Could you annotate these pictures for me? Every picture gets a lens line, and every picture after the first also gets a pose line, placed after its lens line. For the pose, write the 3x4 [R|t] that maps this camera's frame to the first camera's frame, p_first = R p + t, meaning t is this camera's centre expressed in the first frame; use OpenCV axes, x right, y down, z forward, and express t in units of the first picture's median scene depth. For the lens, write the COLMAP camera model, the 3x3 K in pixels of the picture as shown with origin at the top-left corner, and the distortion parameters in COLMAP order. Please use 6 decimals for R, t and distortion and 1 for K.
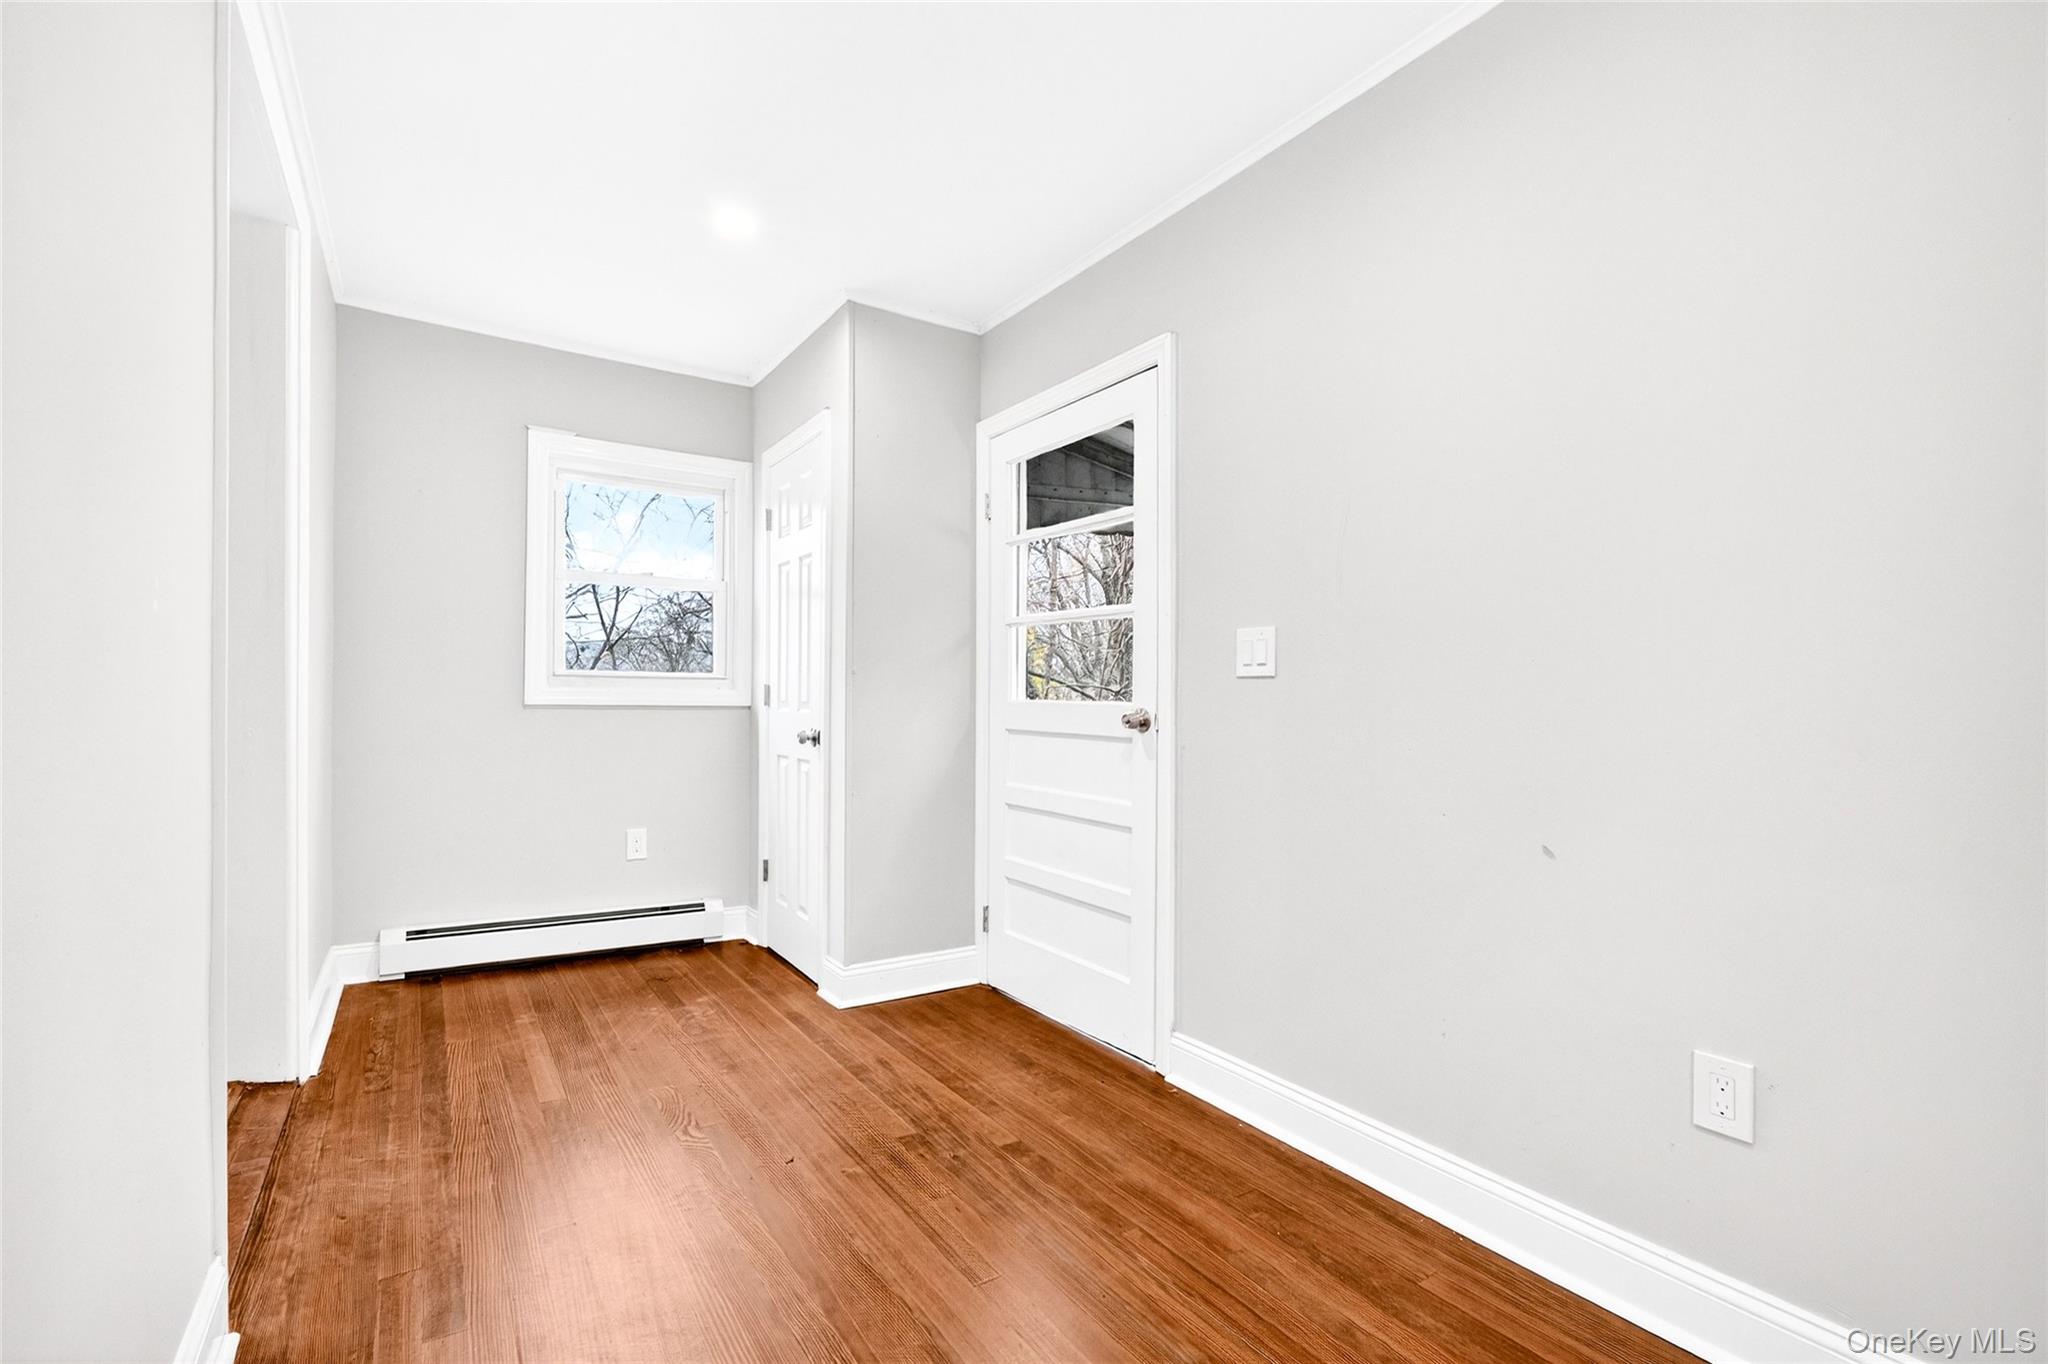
lens RADIAL K [[906.8, 0, 1014.1], [0, 906.8, 710.3], [0, 0, 1]] dist [-0.004553, 0.001314]
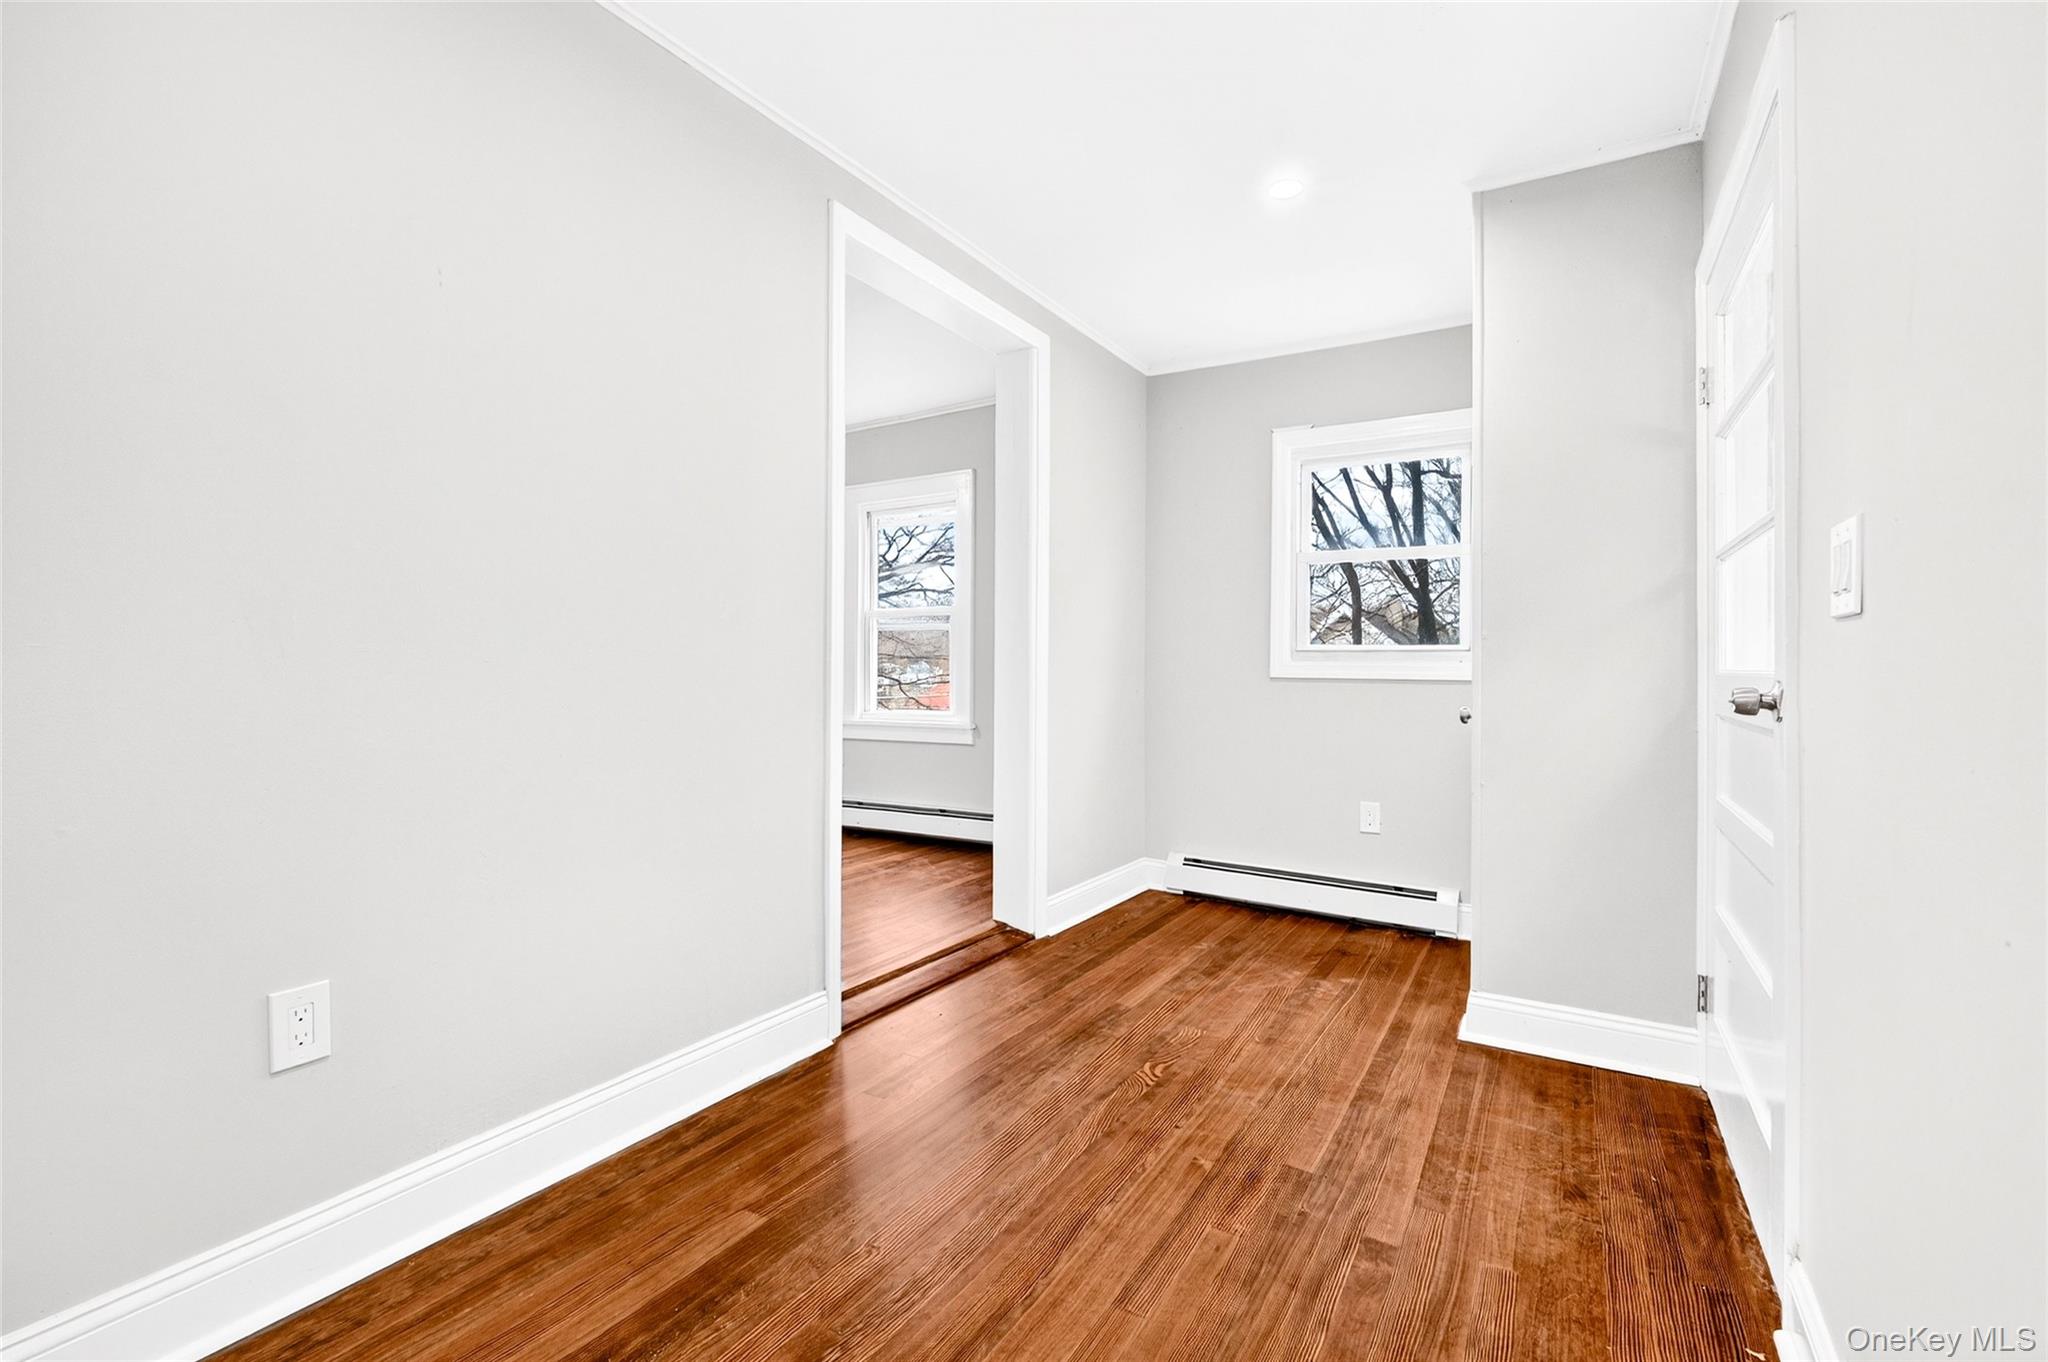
lens RADIAL K [[906.8, 0, 1026.3], [0, 906.8, 671.4], [0, 0, 1]] dist [-0.004553, 0.001314]
pose [[0.435718, -0.004911, -0.900070, 0.374667], [-0.014796, 0.999811, -0.012618, 0.005918], [0.899962, 0.018816, 0.435563, 0.259076]]
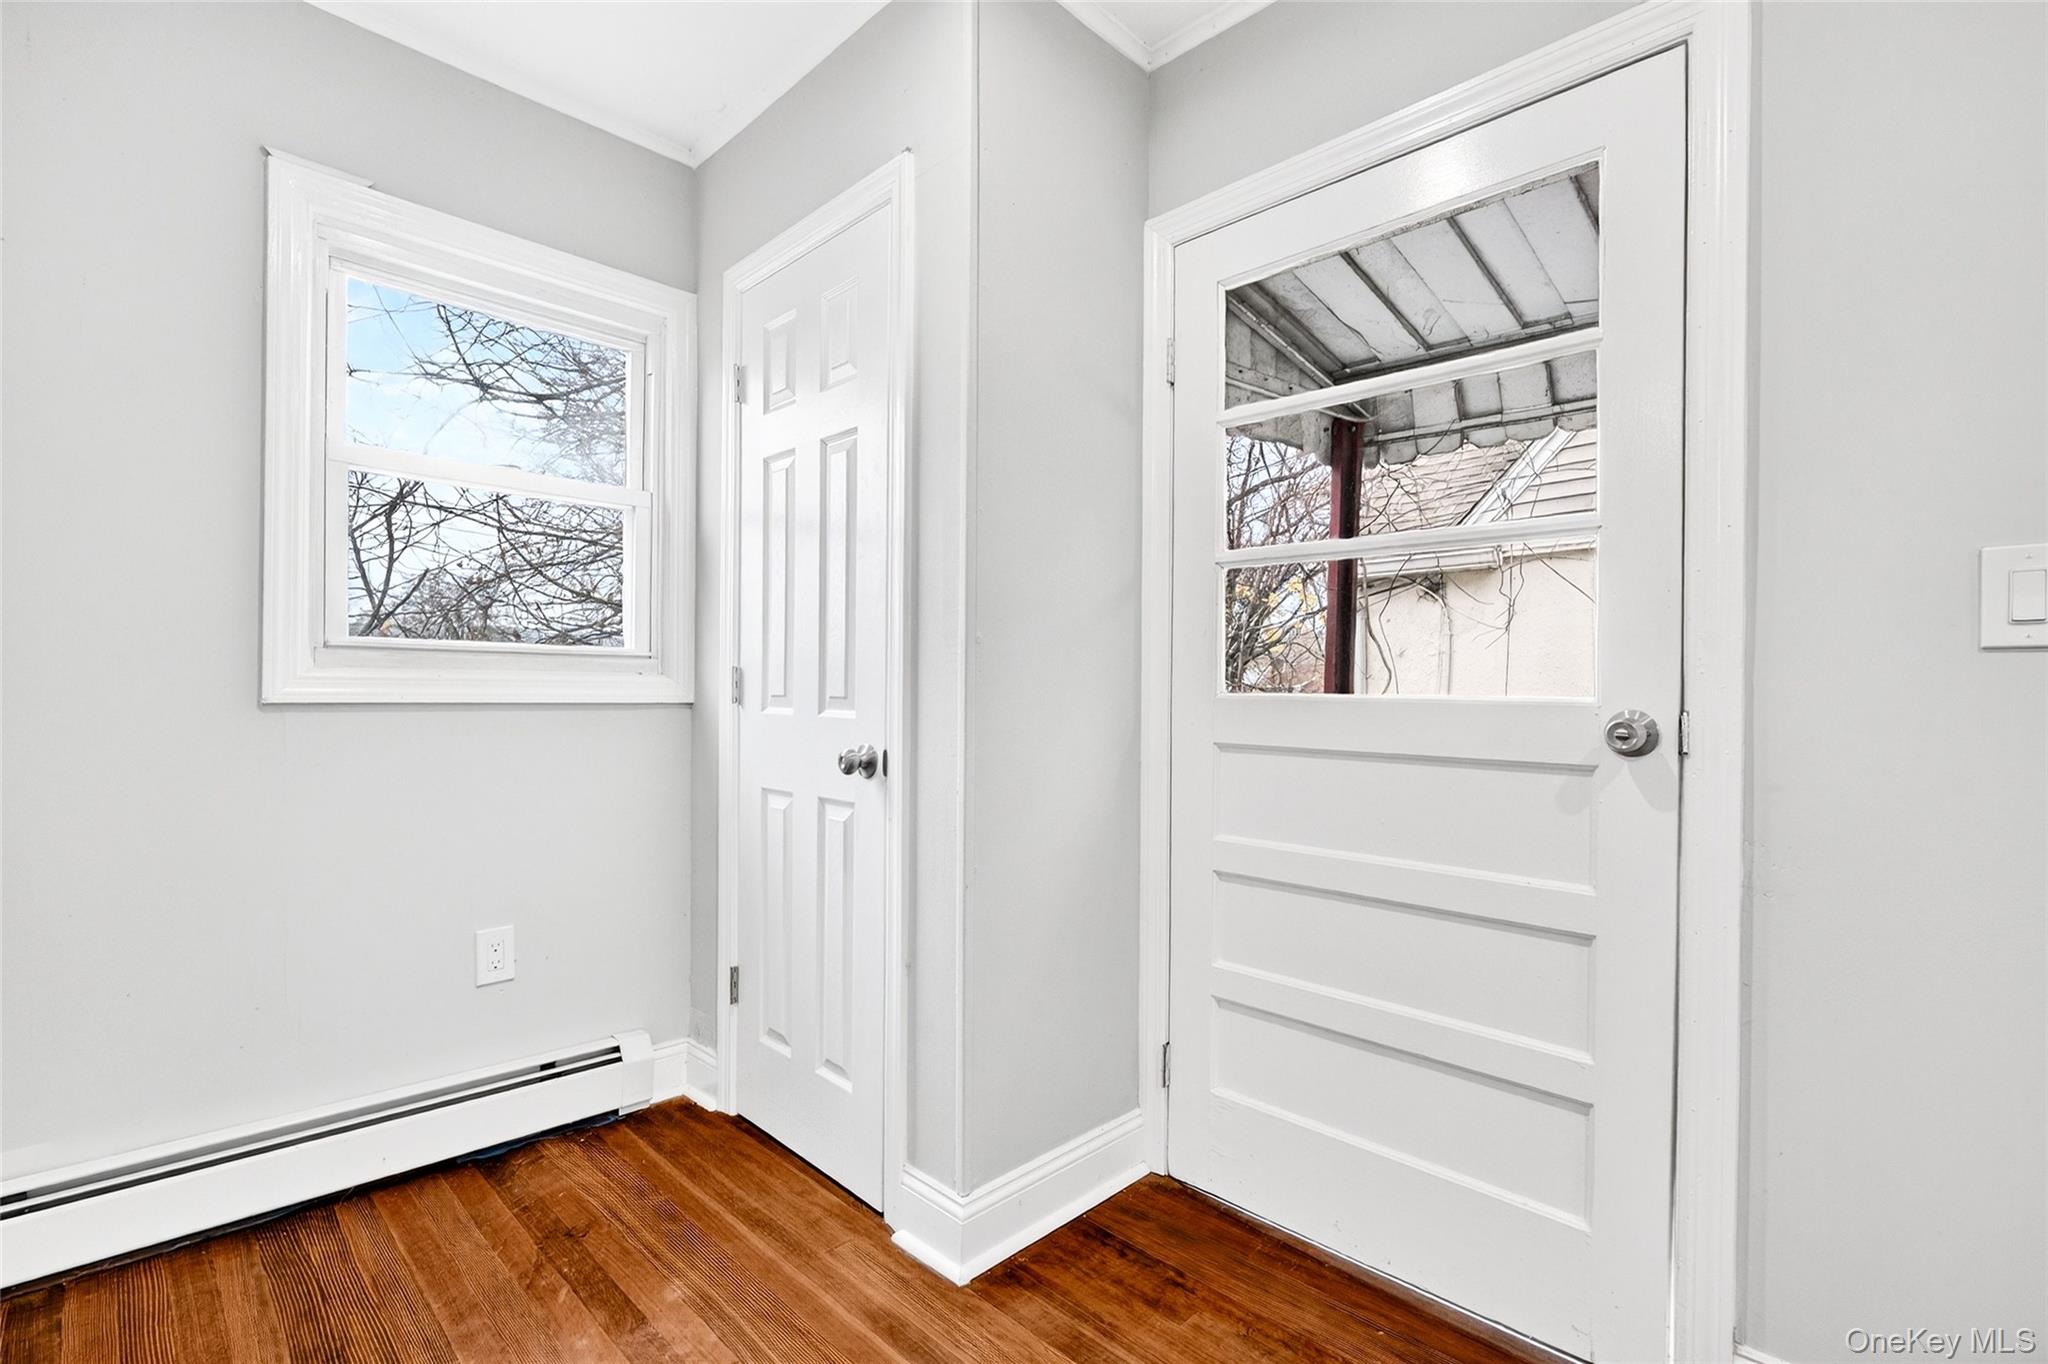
lens RADIAL K [[906.8, 0, 1007.3], [0, 906.8, 701.8], [0, 0, 1]] dist [-0.004553, 0.001314]
pose [[0.979285, -0.002721, 0.202470, -0.261019], [0.002363, 0.999995, 0.002008, -0.007358], [-0.202474, -0.001488, 0.979286, 0.467316]]
